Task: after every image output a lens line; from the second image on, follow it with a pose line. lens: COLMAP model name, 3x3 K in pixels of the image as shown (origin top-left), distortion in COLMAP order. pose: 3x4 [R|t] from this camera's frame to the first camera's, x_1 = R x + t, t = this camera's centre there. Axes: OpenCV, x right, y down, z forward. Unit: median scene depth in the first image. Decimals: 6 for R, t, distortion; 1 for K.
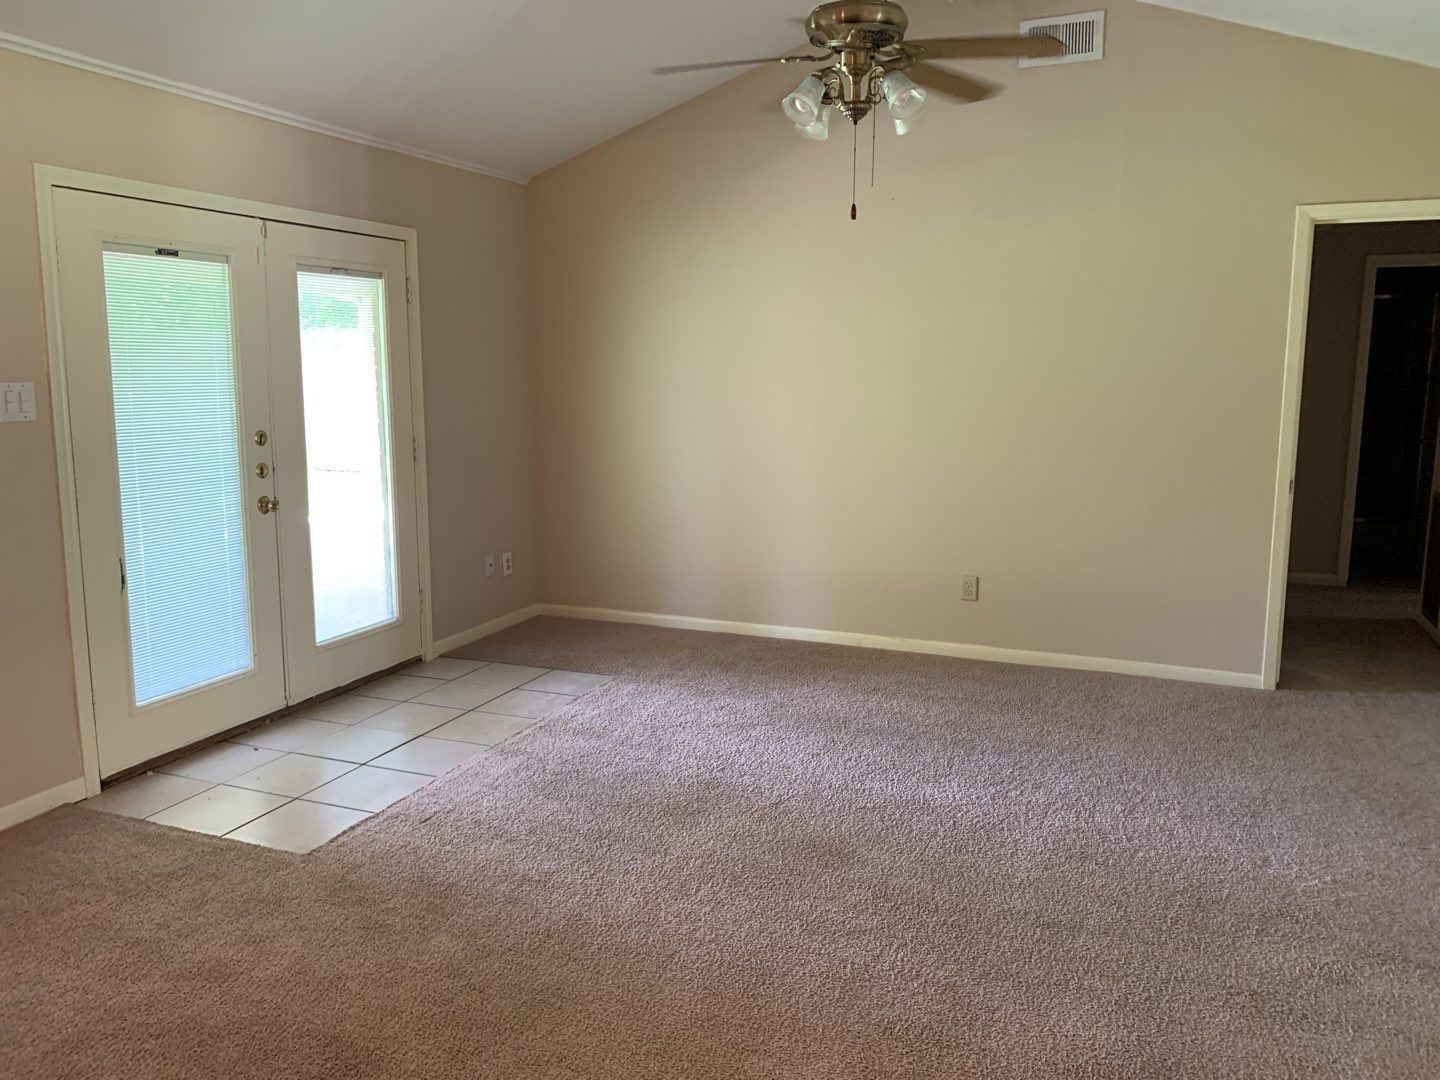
lens RADIAL K [[1108.6, 0, 695.7], [0, 1108.6, 532.6], [0, 0, 1]] dist [0.040300, -0.039940]
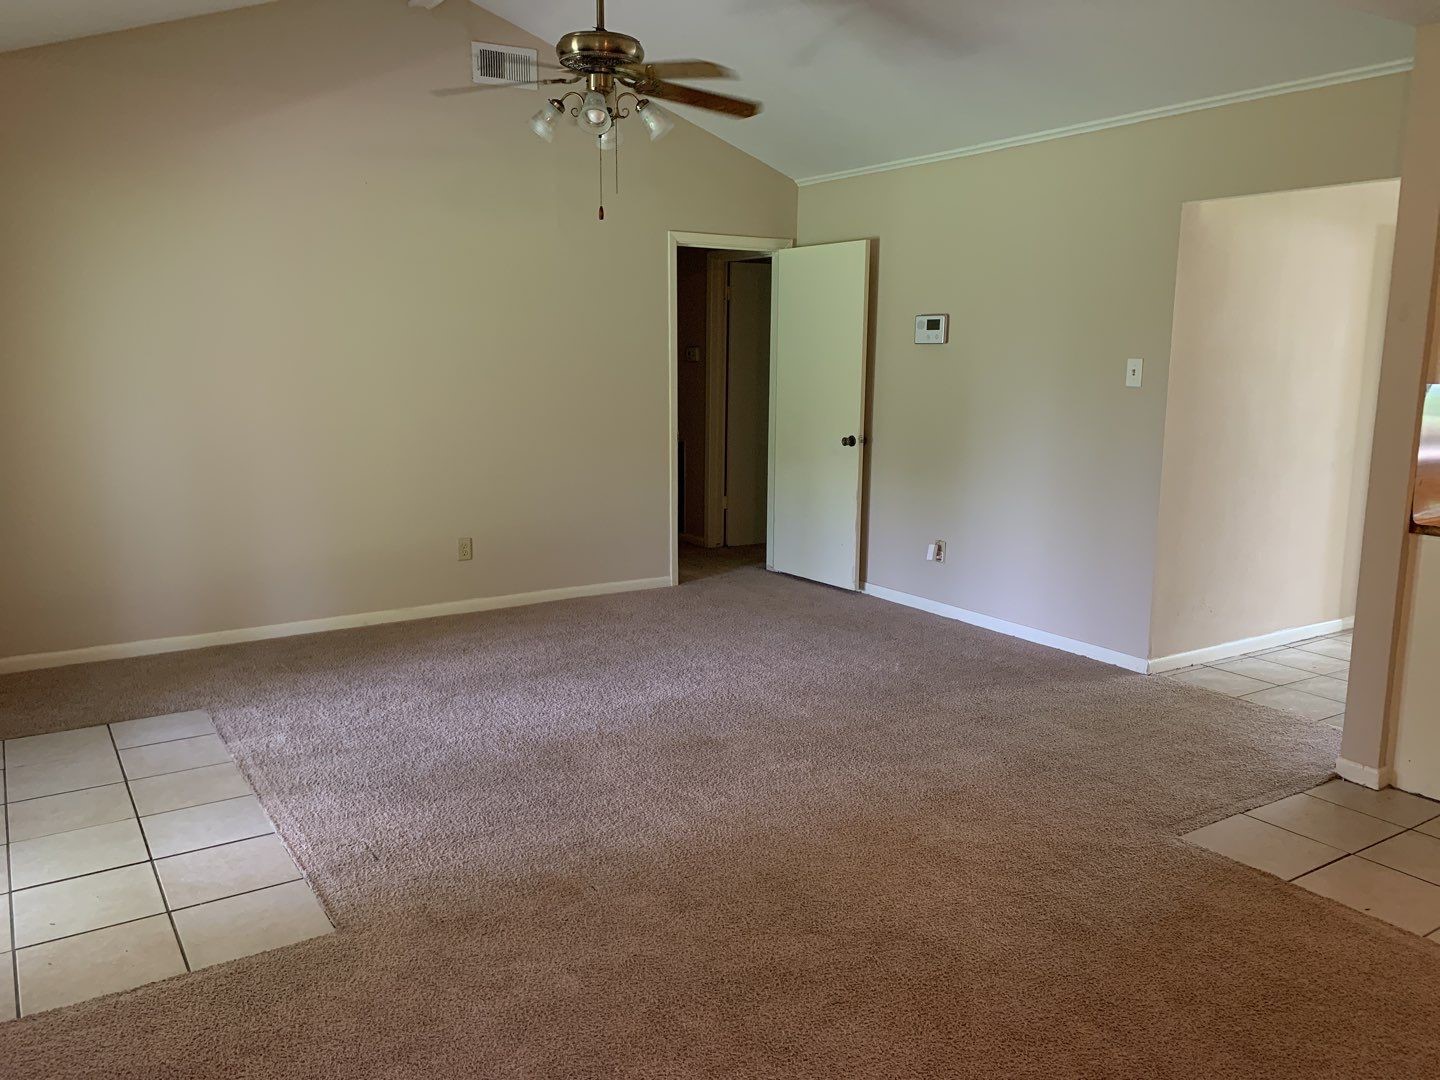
lens RADIAL K [[1108.6, 0, 705.8], [0, 1108.6, 533.6], [0, 0, 1]] dist [0.040300, -0.039940]
pose [[0.563522, -0.136603, 0.814728, -0.739592], [0.123748, 0.989064, 0.080240, -0.034638], [-0.816780, 0.055604, 0.574264, 0.245644]]
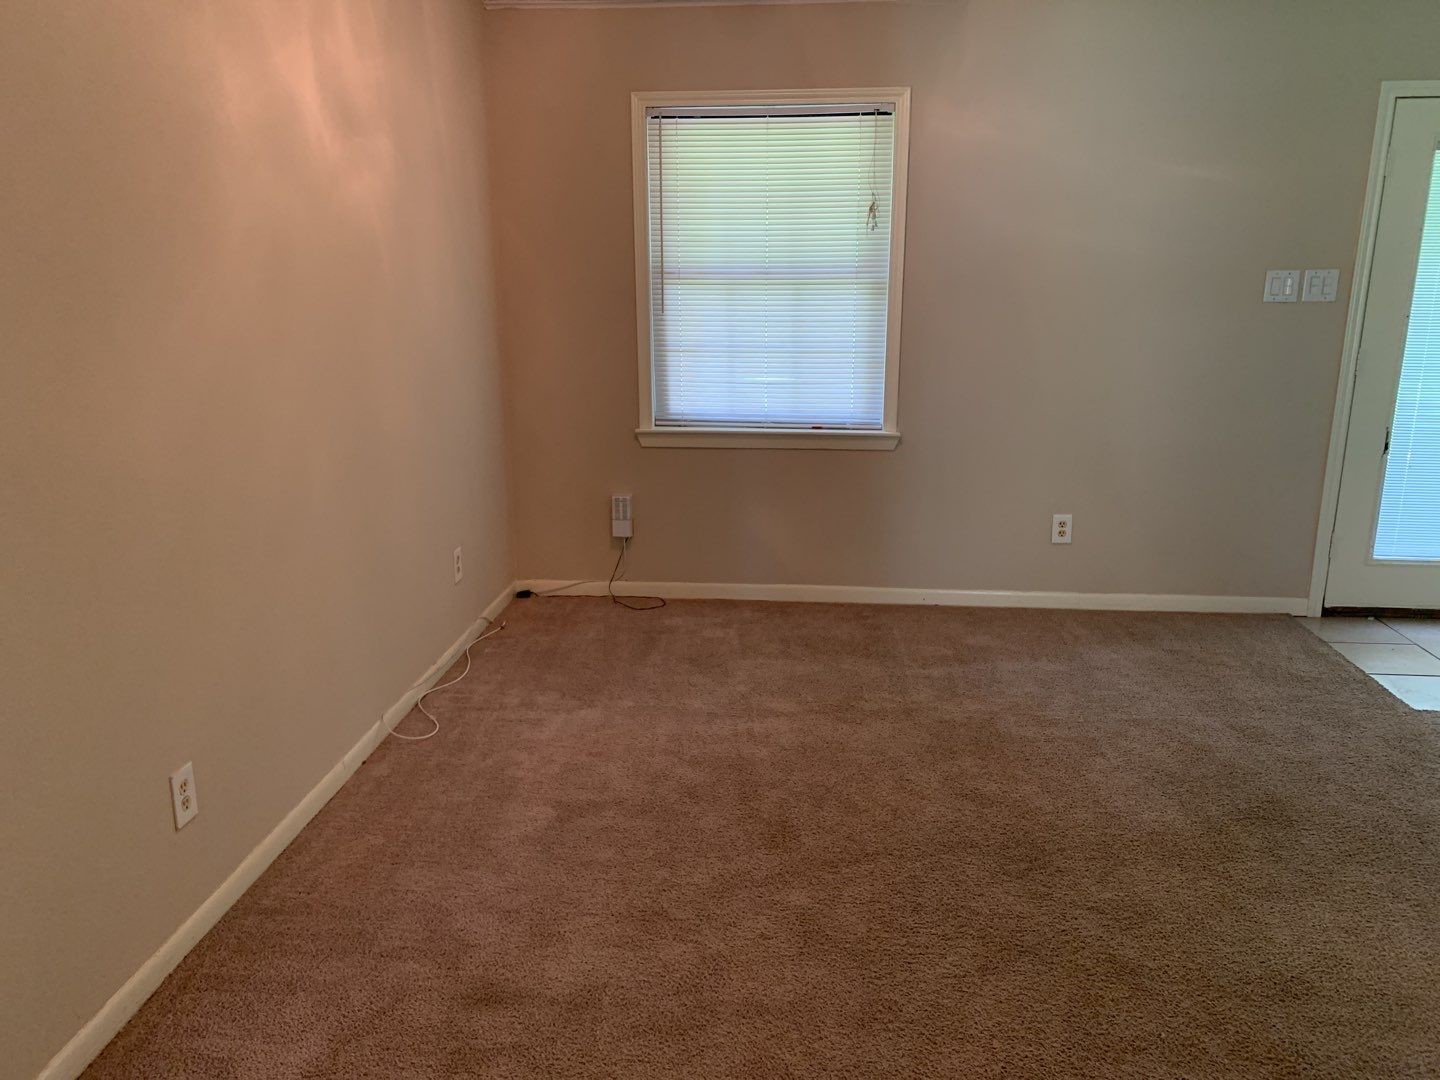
lens RADIAL K [[1108.6, 0, 710.0], [0, 1108.6, 533.4], [0, 0, 1]] dist [0.040300, -0.039940]
pose [[0.295758, 0.227207, -0.927849, 0.375758], [-0.143183, 0.970874, 0.192102, 0.008074], [0.944471, 0.076037, 0.319676, -0.014077]]
